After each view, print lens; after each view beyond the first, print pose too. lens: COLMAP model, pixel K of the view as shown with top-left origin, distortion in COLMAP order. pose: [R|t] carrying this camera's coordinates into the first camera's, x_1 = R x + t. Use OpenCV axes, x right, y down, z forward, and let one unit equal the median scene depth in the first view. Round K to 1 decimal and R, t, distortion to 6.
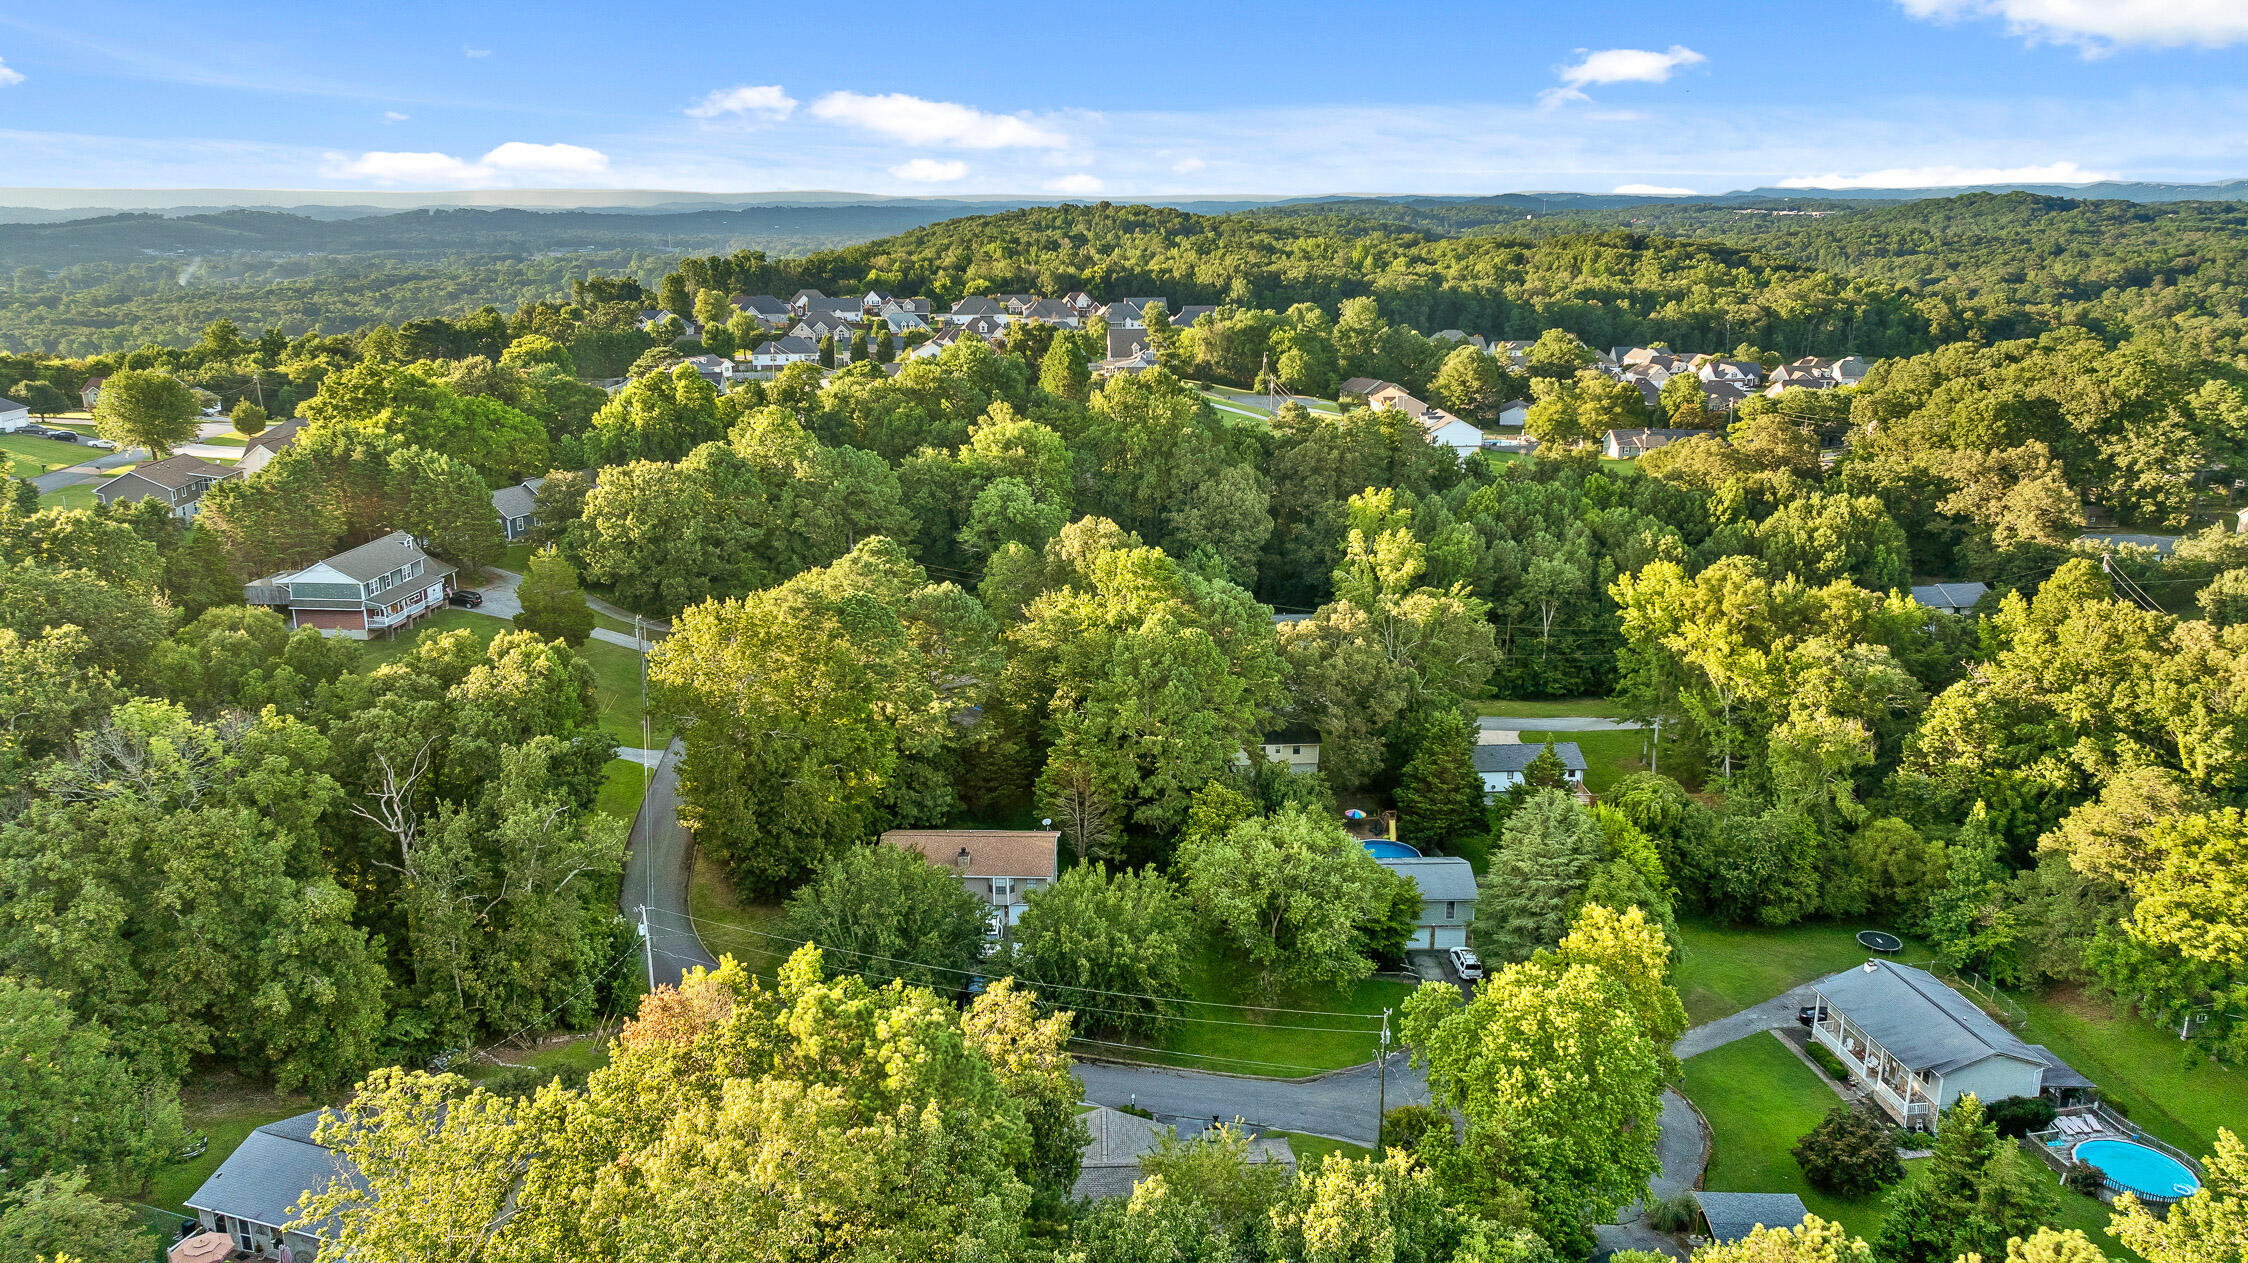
lens RADIAL K [[1599.2, 0, 1116.6], [0, 1599.2, 619.2], [0, 0, 1]] dist [-0.022754, 0.000291]
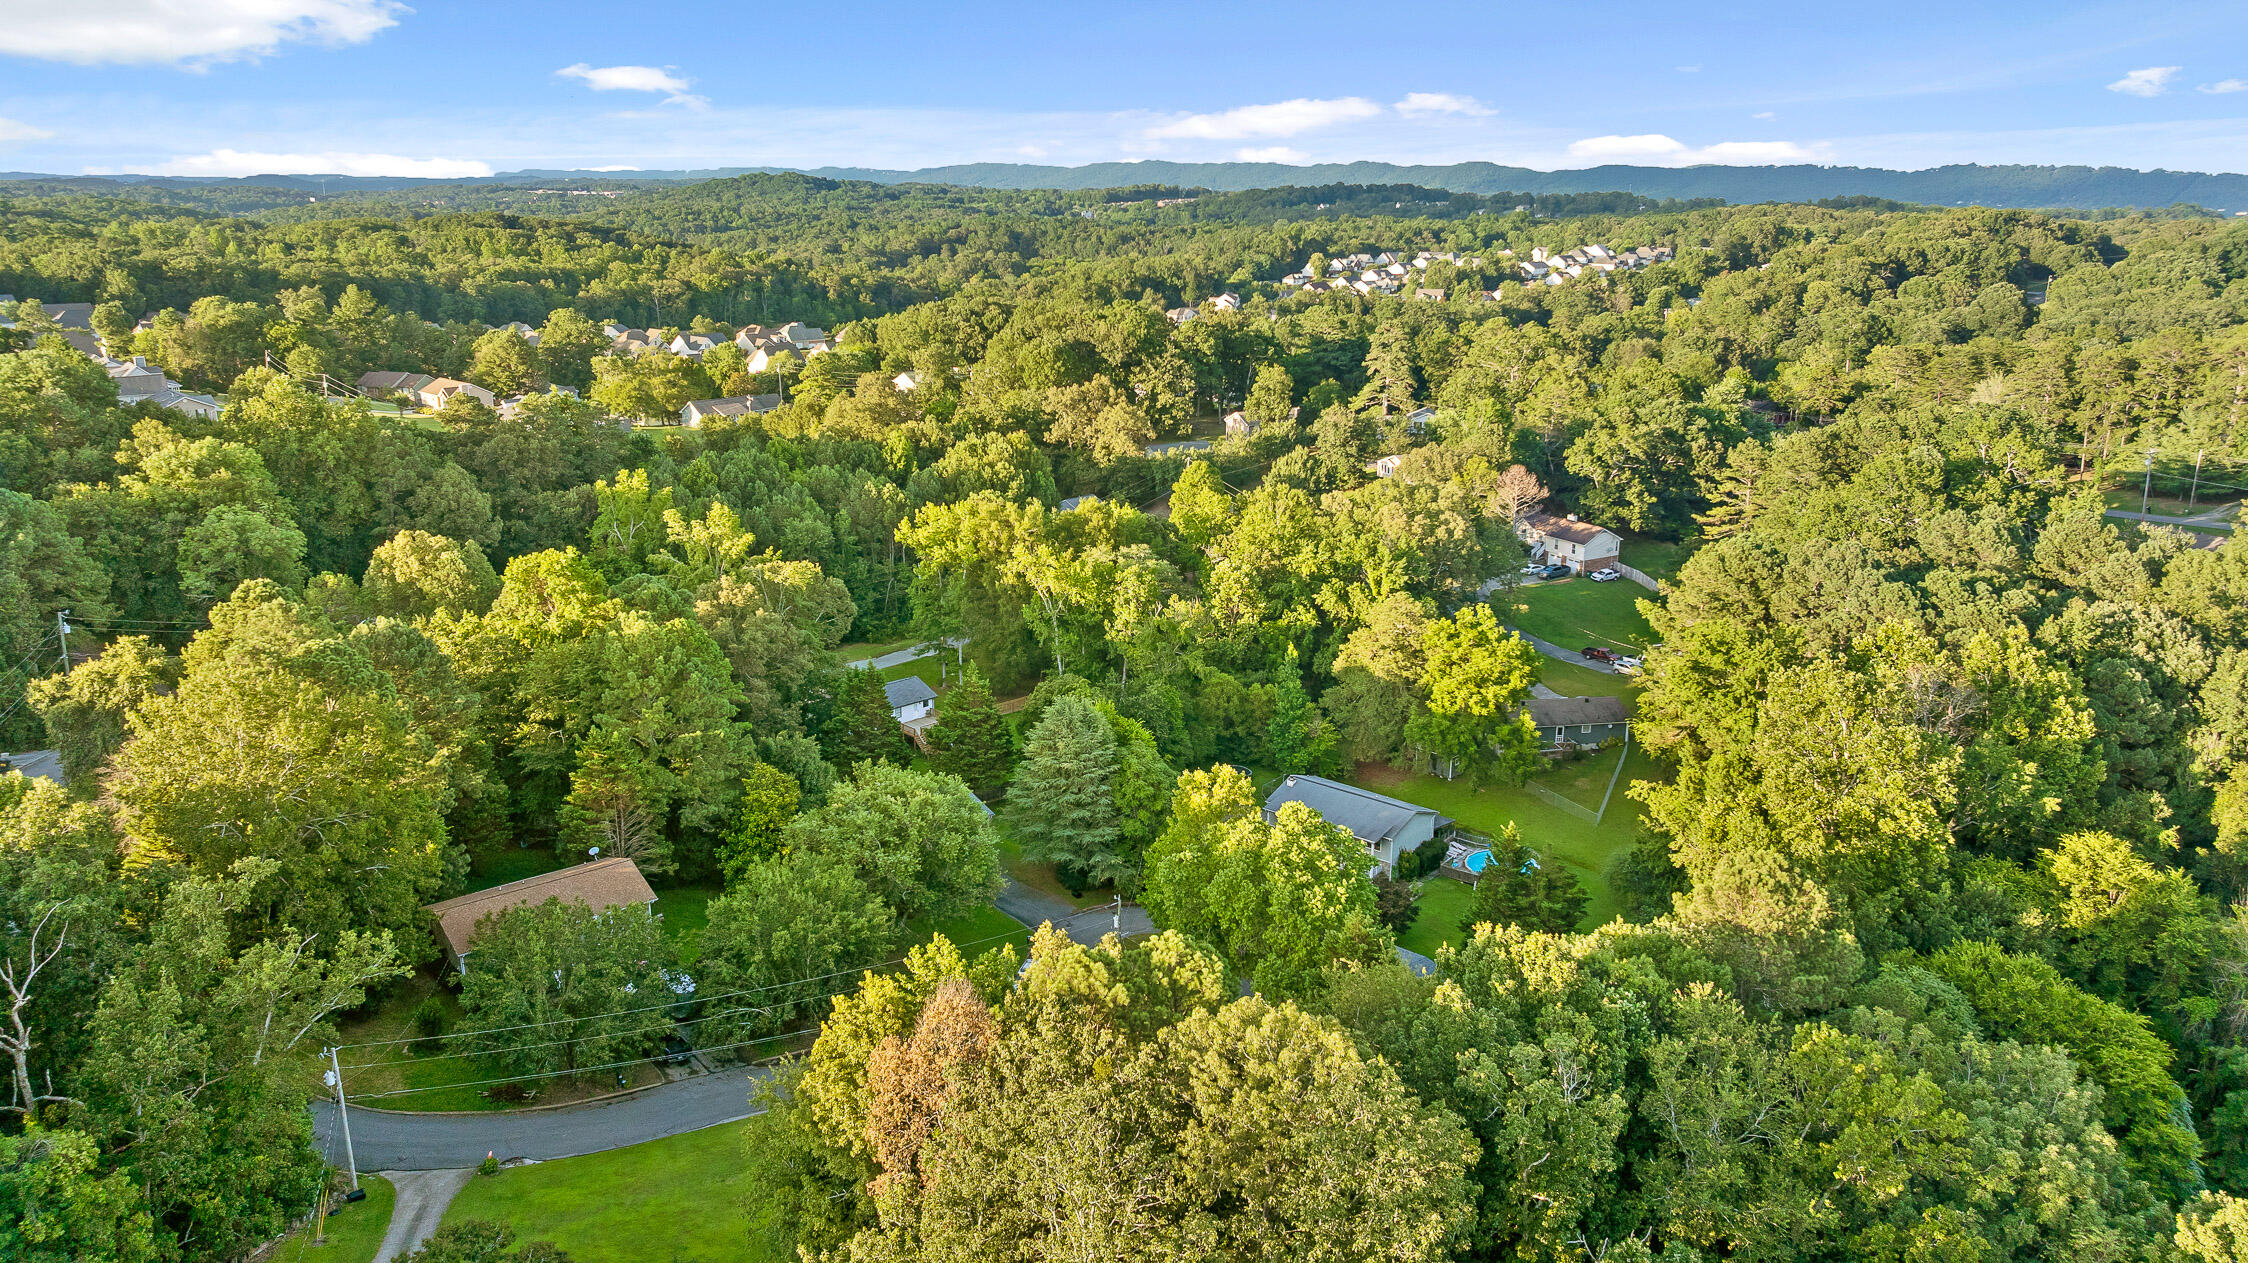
lens RADIAL K [[1599.2, 0, 1116.6], [0, 1599.2, 619.2], [0, 0, 1]] dist [-0.022754, 0.000291]
pose [[0.740926, -0.169289, 0.649900, -0.231299], [0.161998, 0.984184, 0.071678, -0.012230], [-0.651755, 0.052175, 0.756632, 0.061158]]
